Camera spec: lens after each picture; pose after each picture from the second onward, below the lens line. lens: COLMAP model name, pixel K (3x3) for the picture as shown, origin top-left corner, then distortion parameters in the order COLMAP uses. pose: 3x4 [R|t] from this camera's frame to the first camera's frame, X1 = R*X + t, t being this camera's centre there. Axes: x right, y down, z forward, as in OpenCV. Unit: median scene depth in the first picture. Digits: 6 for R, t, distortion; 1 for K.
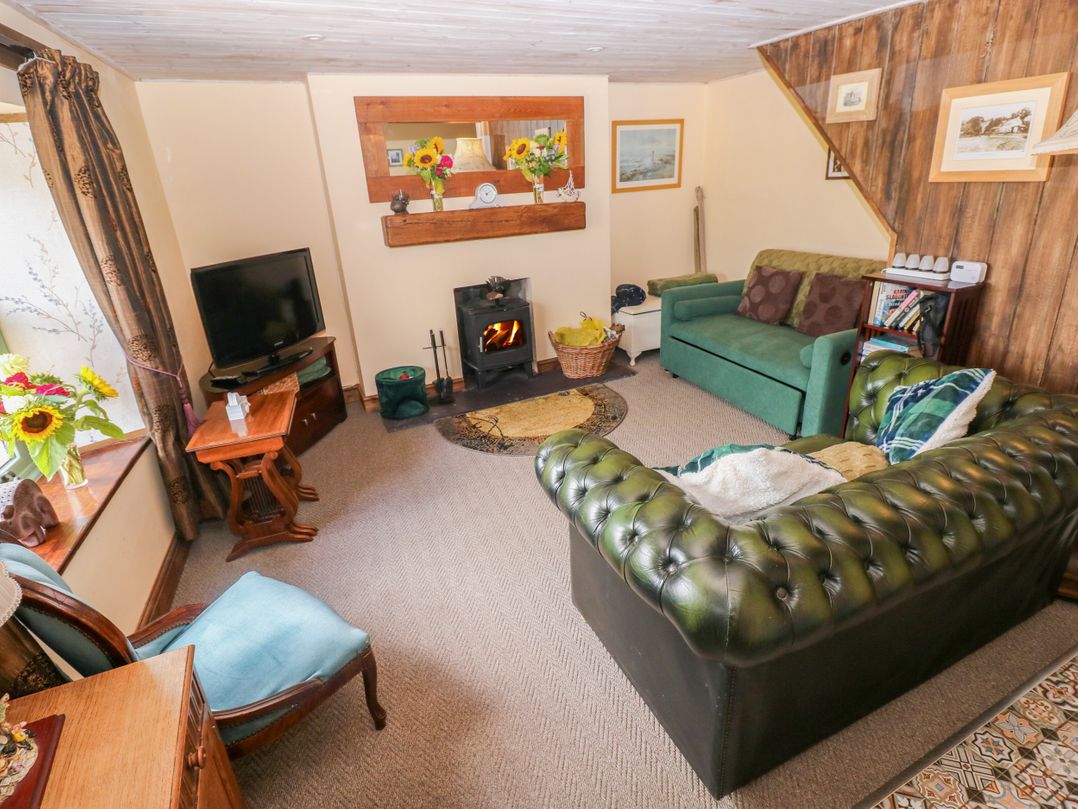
lens RADIAL K [[559.0, 0, 540.4], [0, 559.0, 394.3], [0, 0, 1]] dist [0.001869, -0.014218]
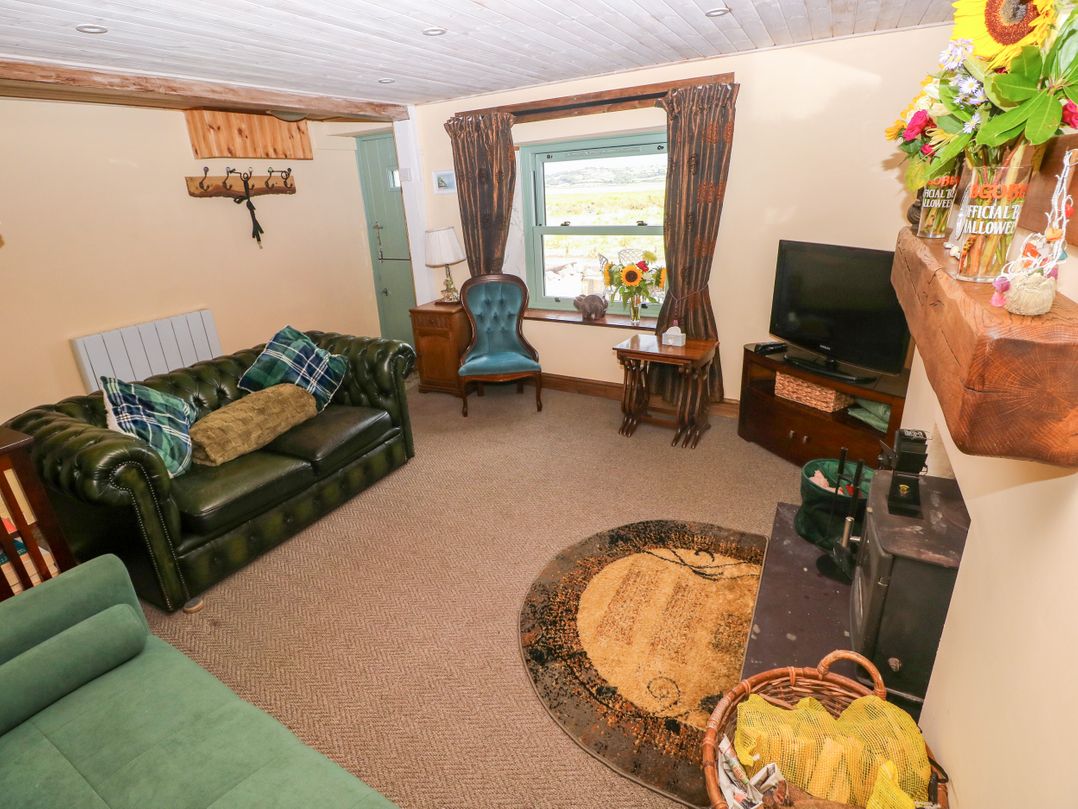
lens RADIAL K [[559.0, 0, 540.4], [0, 559.0, 394.3], [0, 0, 1]] dist [0.001869, -0.014218]
pose [[-0.775805, 0.307832, -0.550786, 0.477573], [-0.143463, 0.763997, 0.629068, -0.662869], [0.614447, 0.567052, -0.548550, 1.581170]]
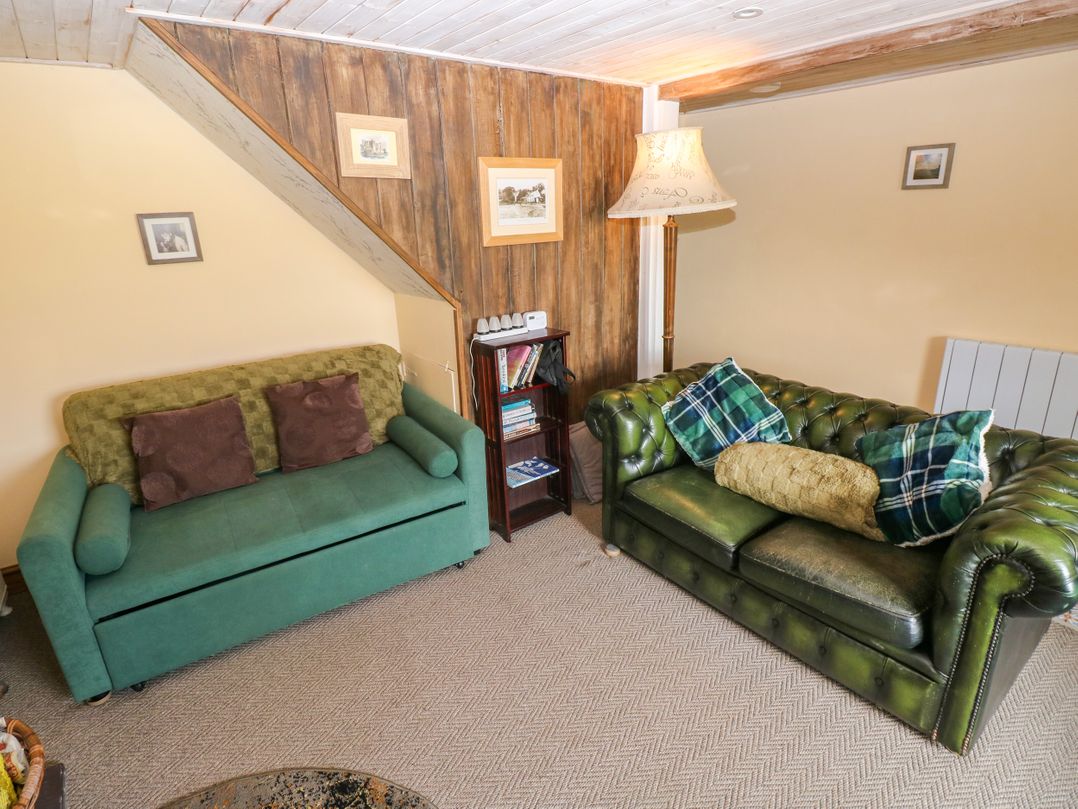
lens RADIAL K [[559.0, 0, 540.4], [0, 559.0, 394.3], [0, 0, 1]] dist [0.001869, -0.014218]
pose [[-0.223147, -0.237257, 0.945471, -0.319324], [0.402039, 0.861189, 0.310995, -0.399787], [-0.888015, 0.449513, -0.096786, 1.059970]]
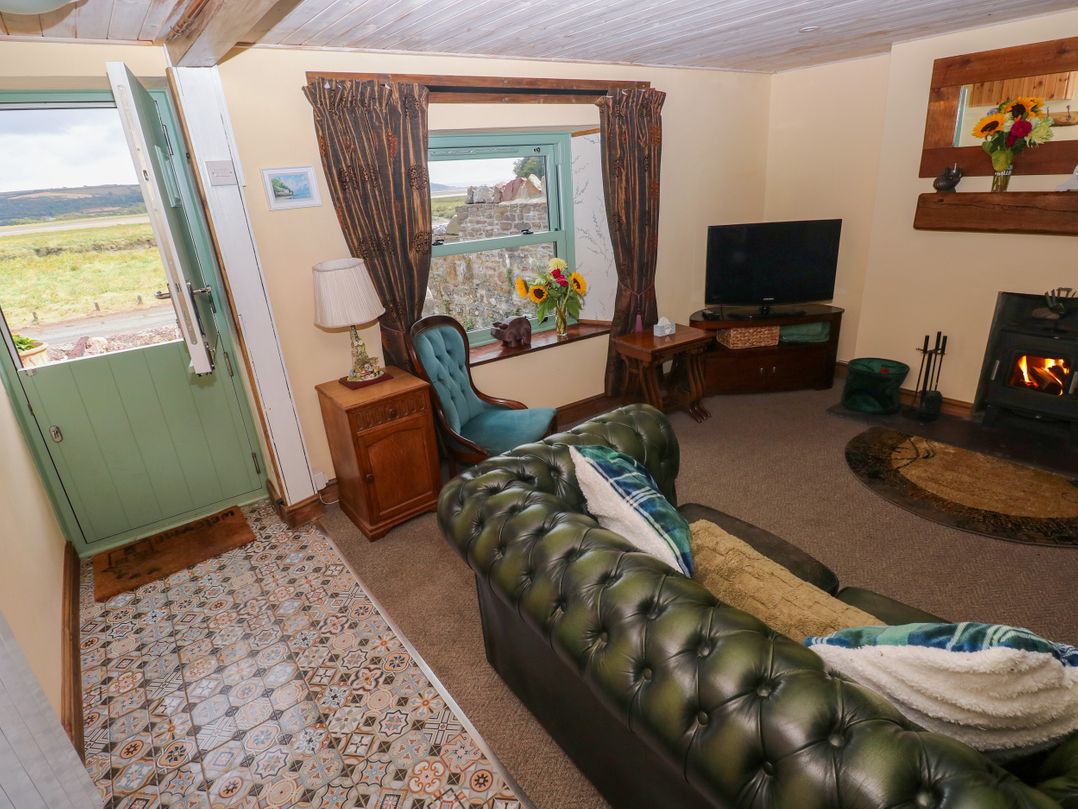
lens RADIAL K [[559.0, 0, 540.4], [0, 559.0, 394.3], [0, 0, 1]] dist [0.001869, -0.014218]
pose [[0.214669, 0.386713, -0.896867, 0.688169], [-0.303689, 0.899185, 0.315023, -0.166636], [0.928272, 0.204743, 0.310468, 0.295231]]
